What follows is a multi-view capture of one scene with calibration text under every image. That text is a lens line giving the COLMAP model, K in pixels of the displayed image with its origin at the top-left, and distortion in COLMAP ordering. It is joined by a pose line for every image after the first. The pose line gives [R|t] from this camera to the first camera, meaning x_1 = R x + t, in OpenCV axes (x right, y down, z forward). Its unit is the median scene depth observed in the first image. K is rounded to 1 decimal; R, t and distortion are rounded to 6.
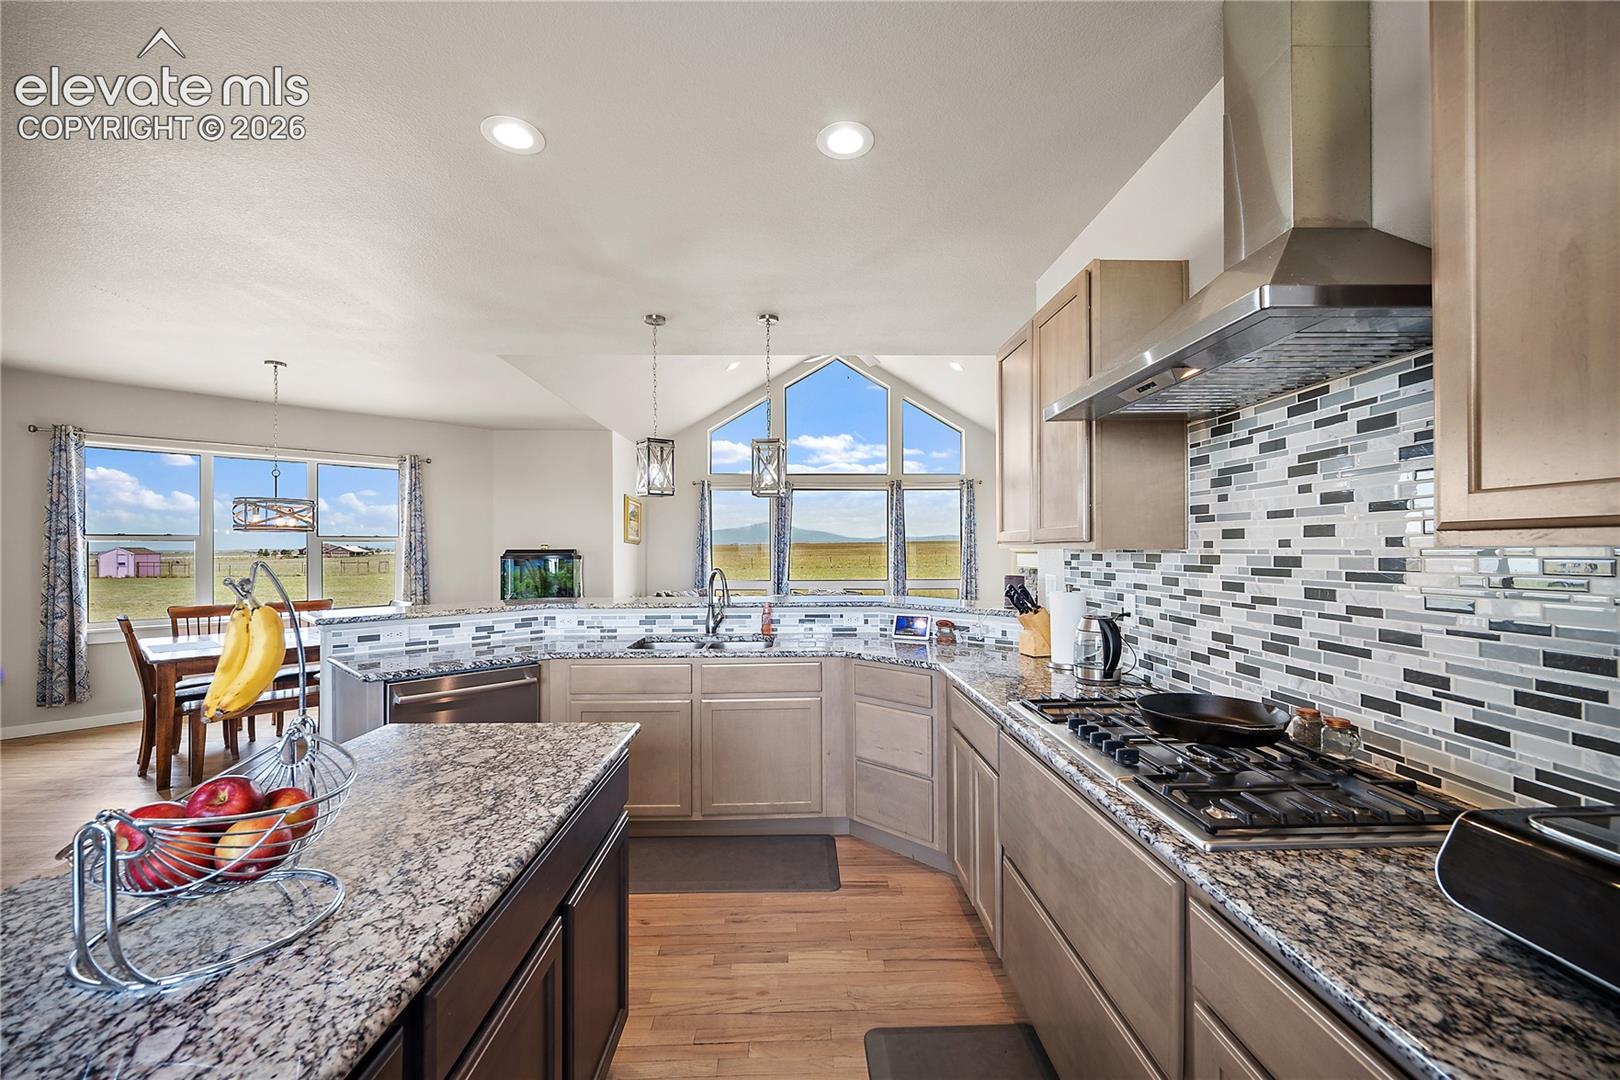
lens RADIAL K [[638.4, 0, 817.1], [0, 638.4, 544.1], [0, 0, 1]] dist [-0.001876, 0.000769]
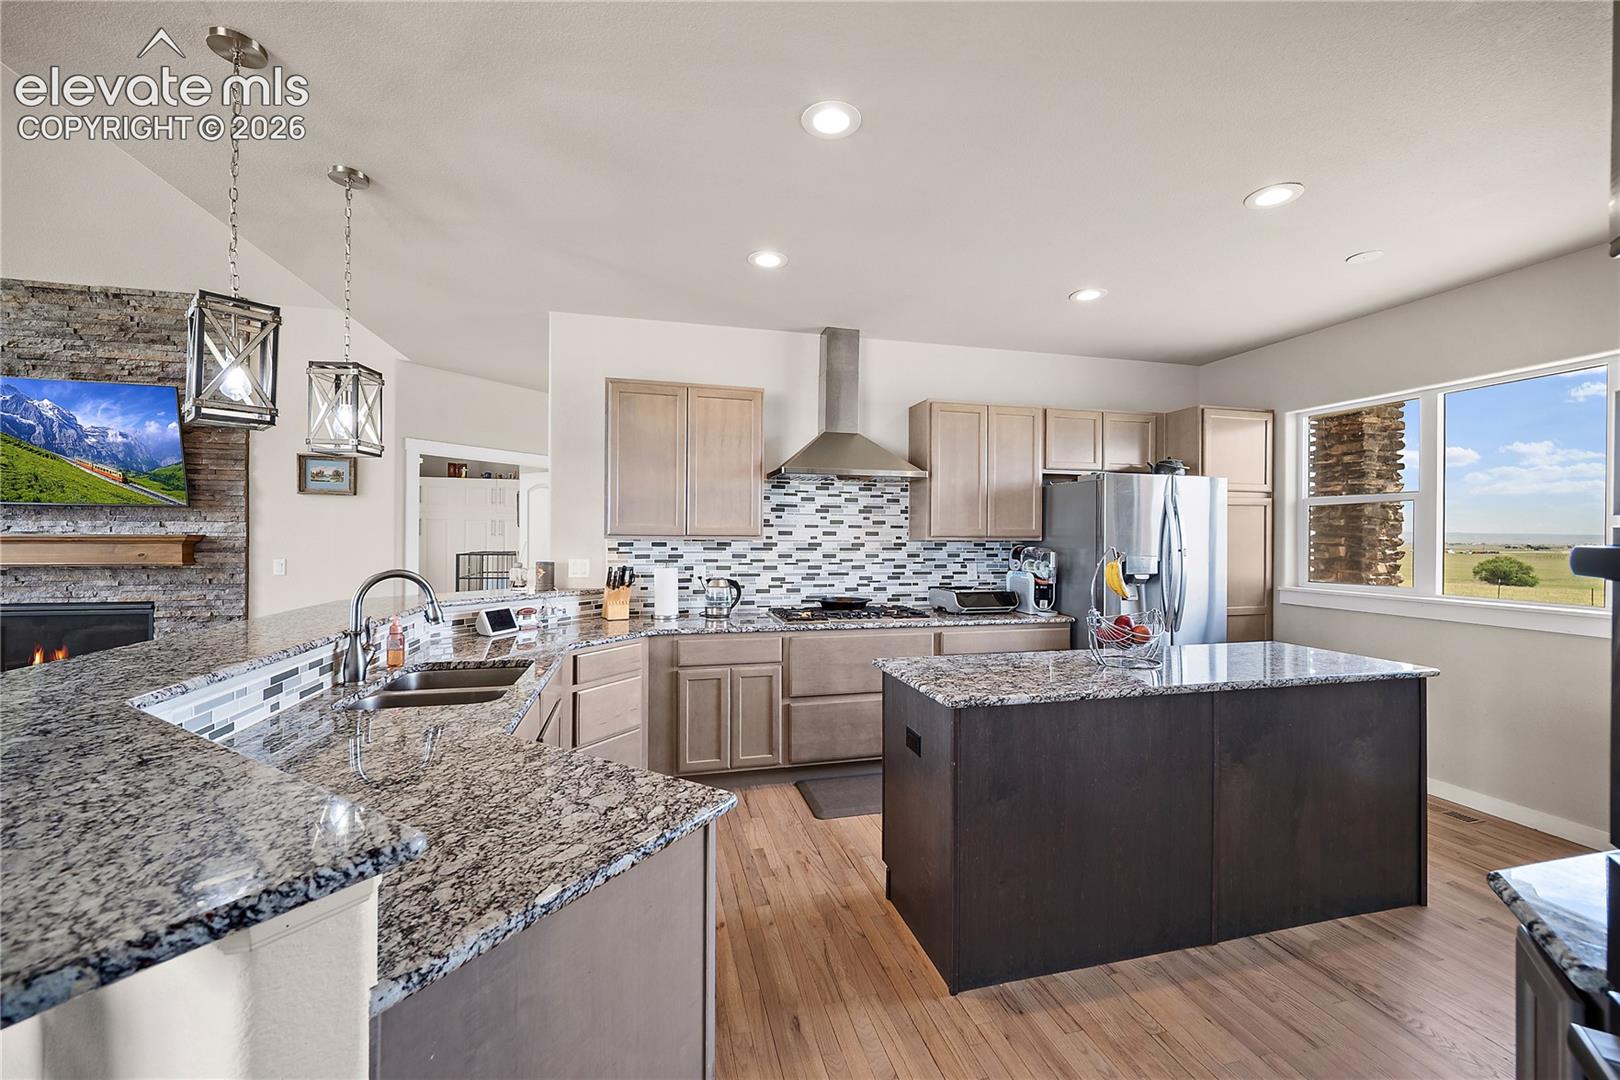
lens RADIAL K [[638.4, 0, 809.0], [0, 638.4, 536.2], [0, 0, 1]] dist [-0.001876, 0.000769]
pose [[-0.213775, 0.006109, 0.976864, -1.732341], [-0.012288, 0.999885, -0.008943, 0.015387], [-0.976806, -0.013916, -0.213675, 1.510253]]
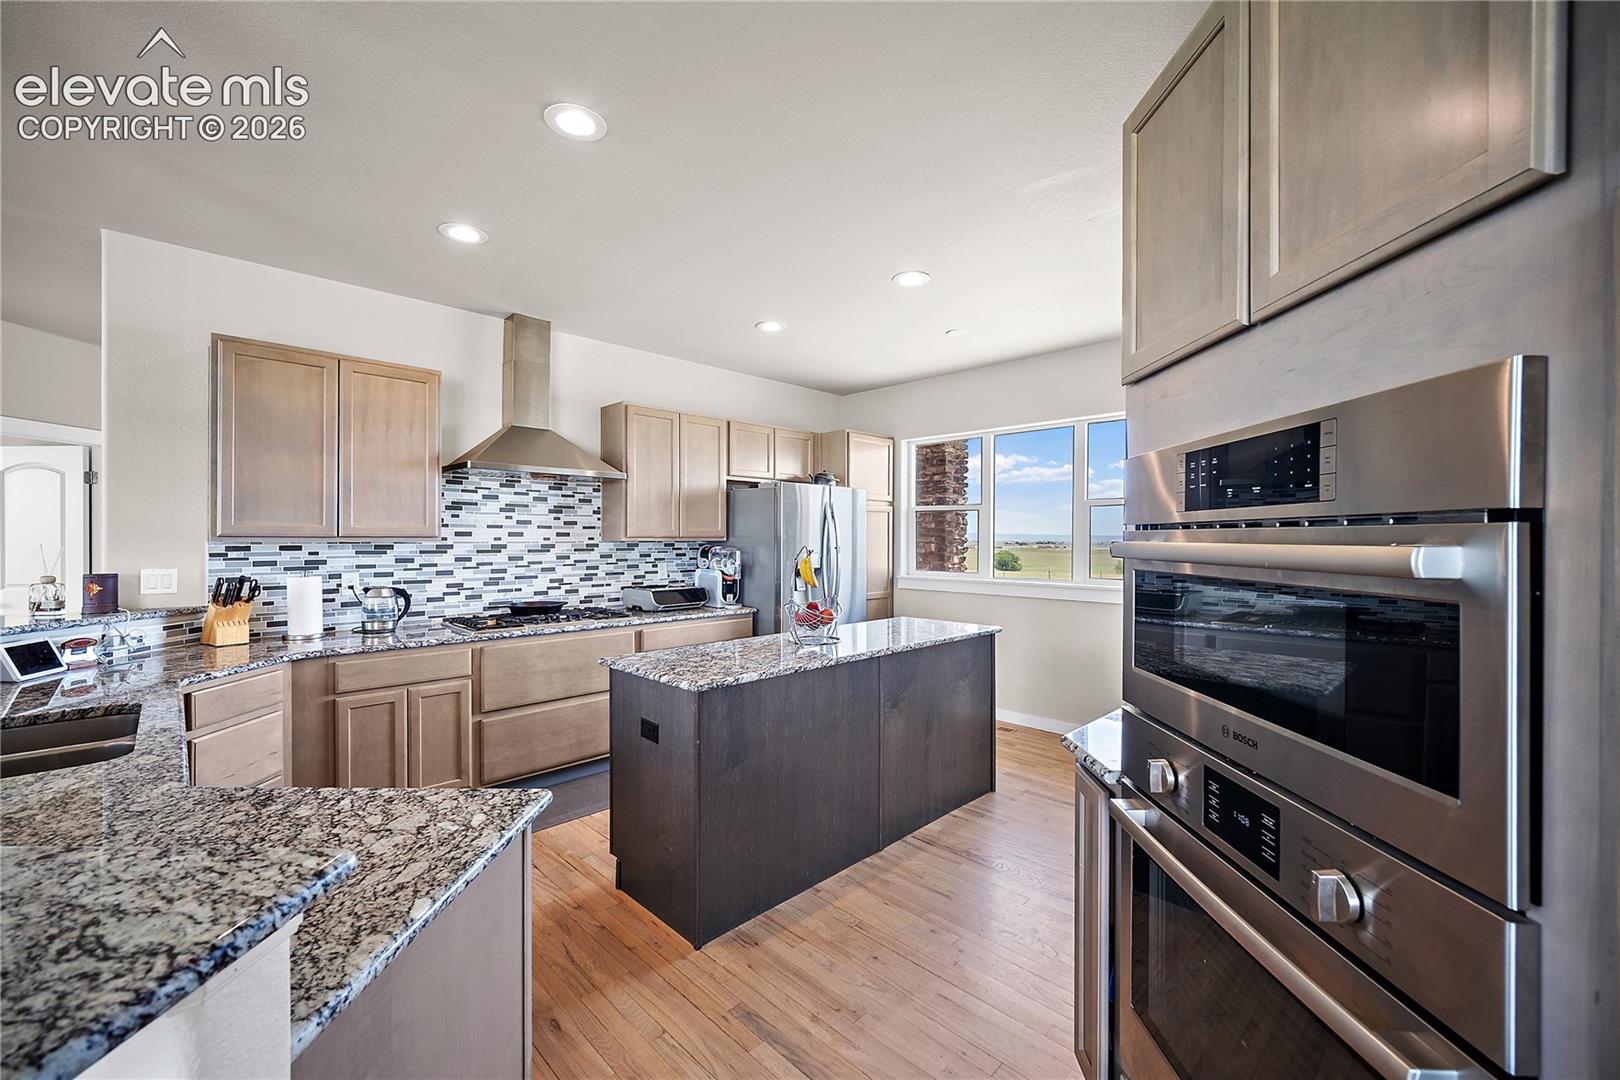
lens RADIAL K [[638.4, 0, 803.4], [0, 638.4, 540.3], [0, 0, 1]] dist [-0.001876, 0.000769]
pose [[-0.670067, 0.003177, 0.742294, -1.749868], [-0.003510, 0.999966, -0.007448, 0.017225], [-0.742292, -0.007596, -0.670033, 1.683510]]
